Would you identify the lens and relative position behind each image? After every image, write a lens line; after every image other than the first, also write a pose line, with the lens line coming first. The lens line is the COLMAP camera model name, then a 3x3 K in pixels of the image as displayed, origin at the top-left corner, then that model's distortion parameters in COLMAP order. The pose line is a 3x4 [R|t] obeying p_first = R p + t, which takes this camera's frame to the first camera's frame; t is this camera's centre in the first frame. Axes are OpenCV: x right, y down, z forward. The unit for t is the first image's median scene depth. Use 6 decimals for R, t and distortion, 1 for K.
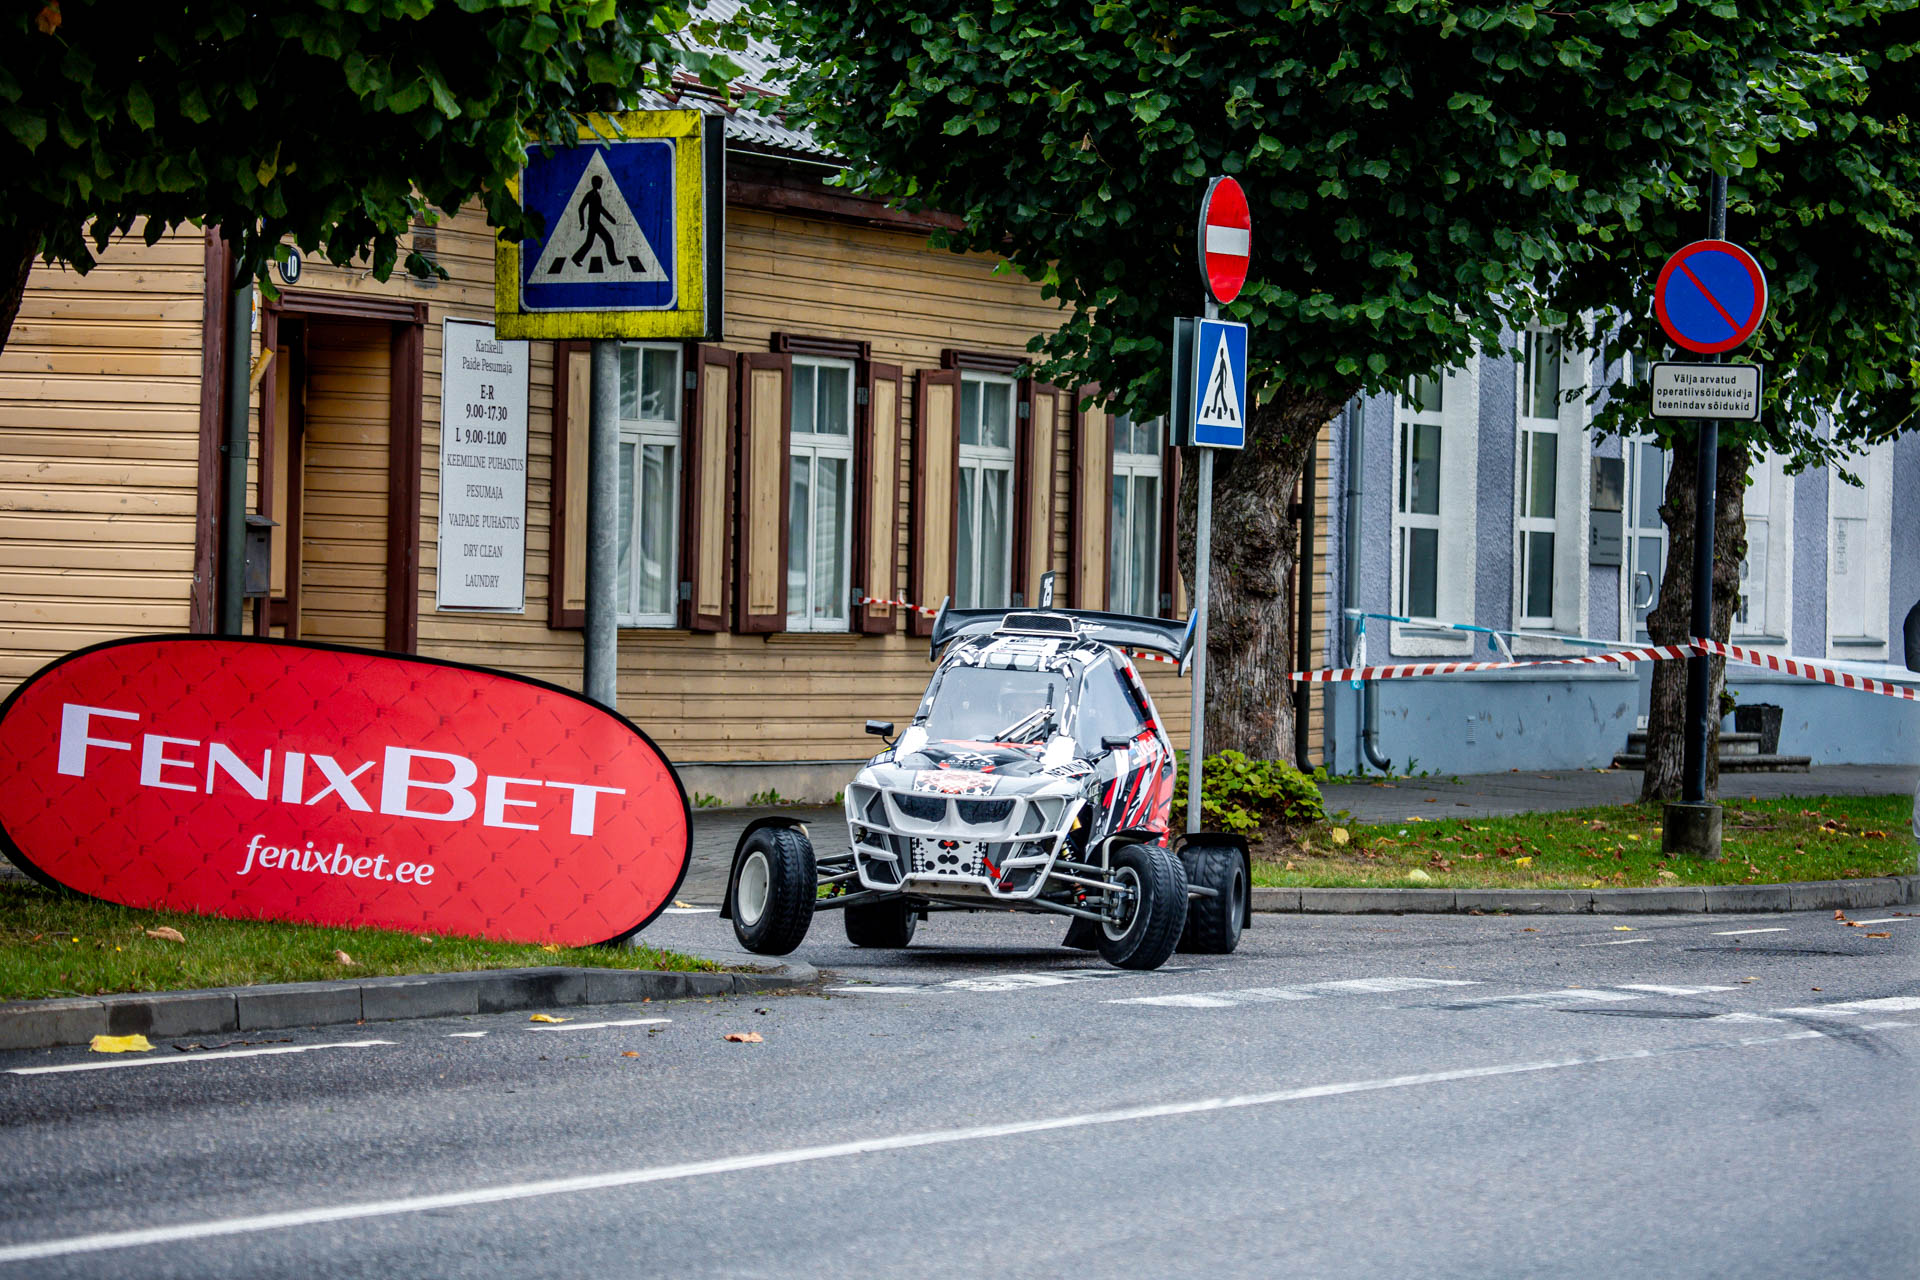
lens RADIAL K [[7335.9, 0, 974.1], [0, 7335.9, 634.3], [0, 0, 1]] dist [0.373478, 0.000000]
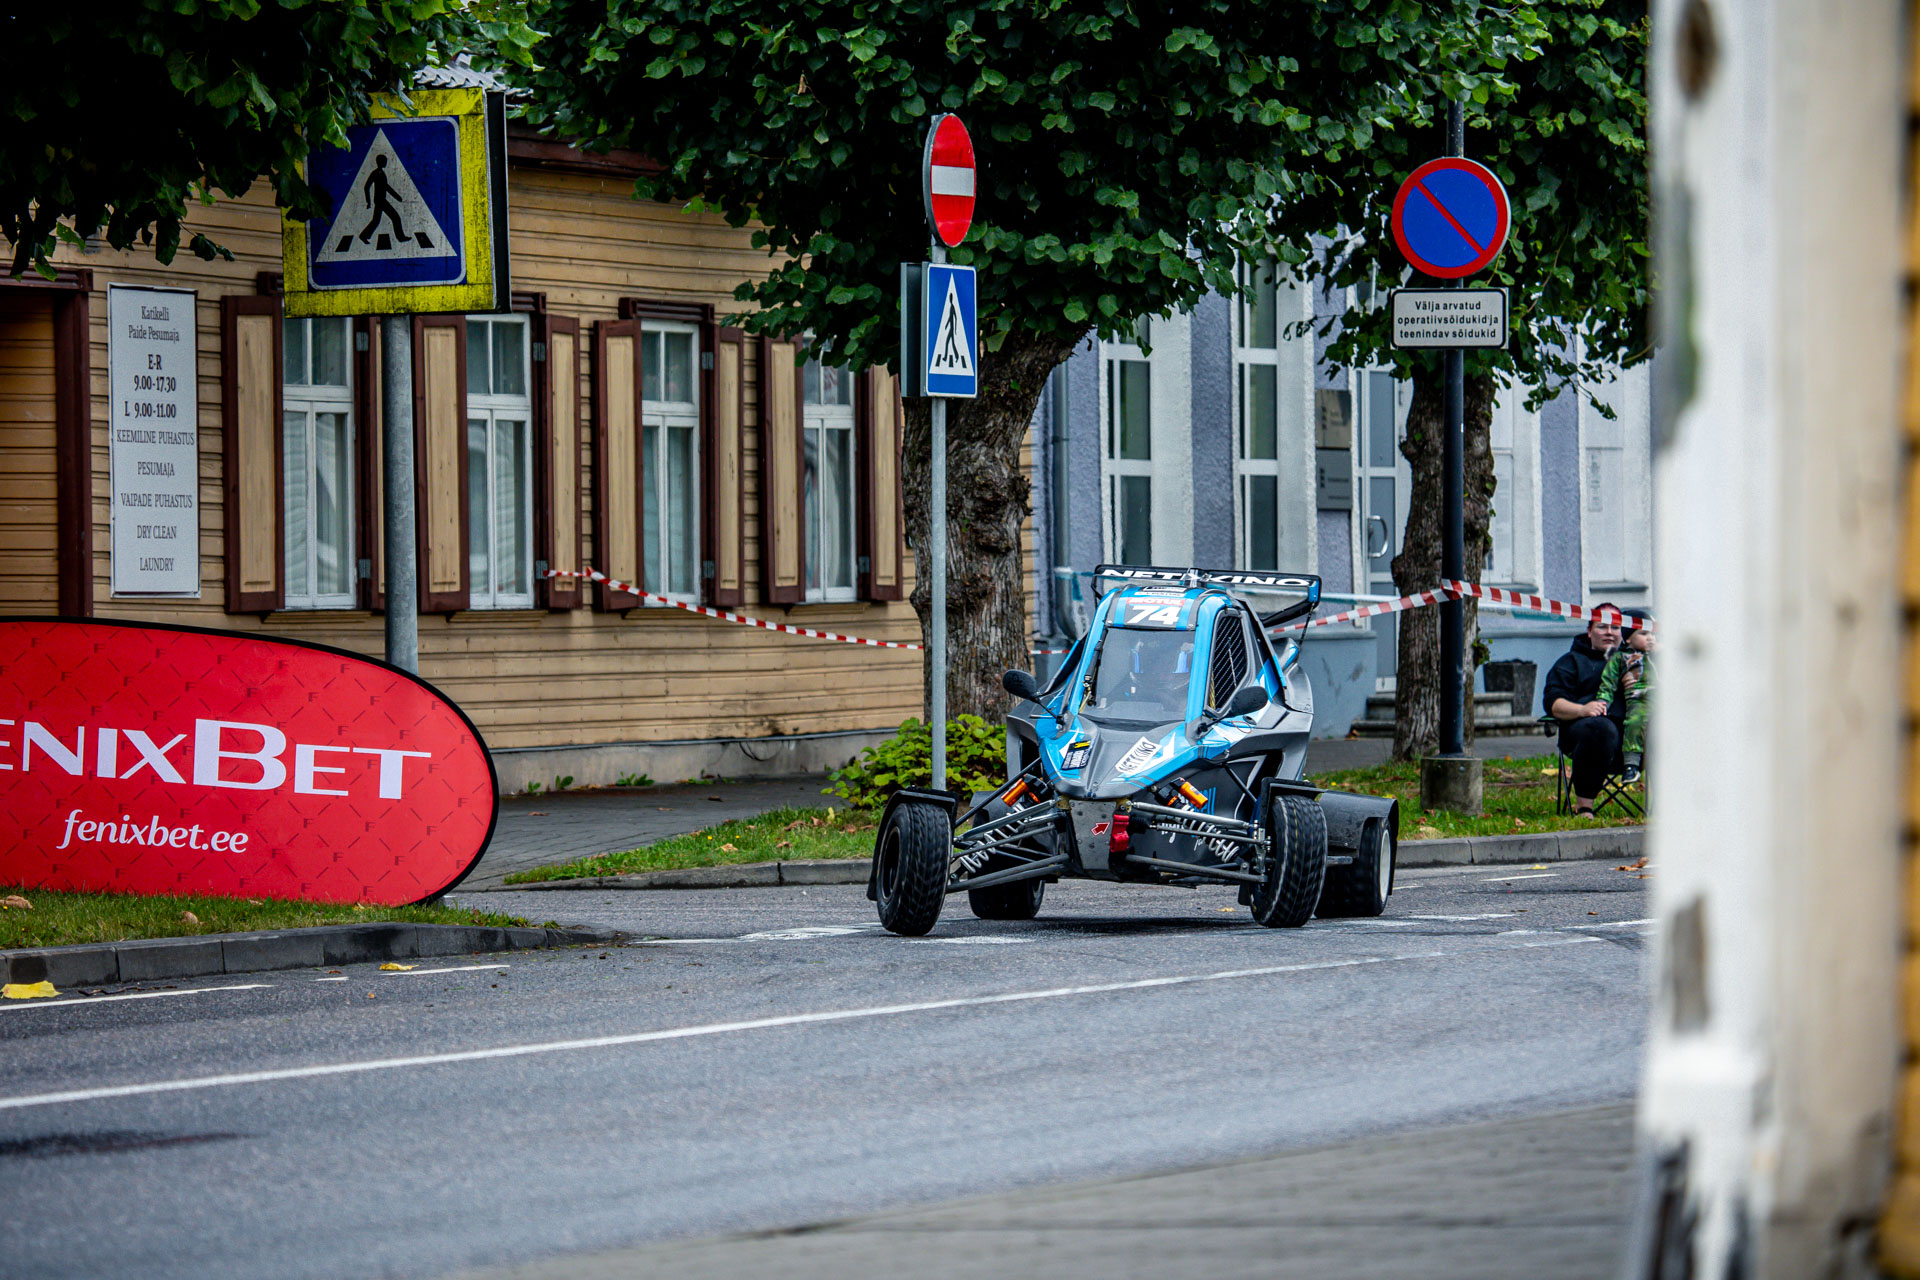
lens RADIAL K [[11148.5, 0, 950.1], [0, 11148.5, 636.7], [0, 0, 1]] dist [1.091774, 0.000000]
pose [[0.997535, -0.035184, 0.060711, -0.054599], [0.035311, 0.999376, -0.001021, 0.007109], [-0.060637, 0.003163, 0.998155, -0.440196]]
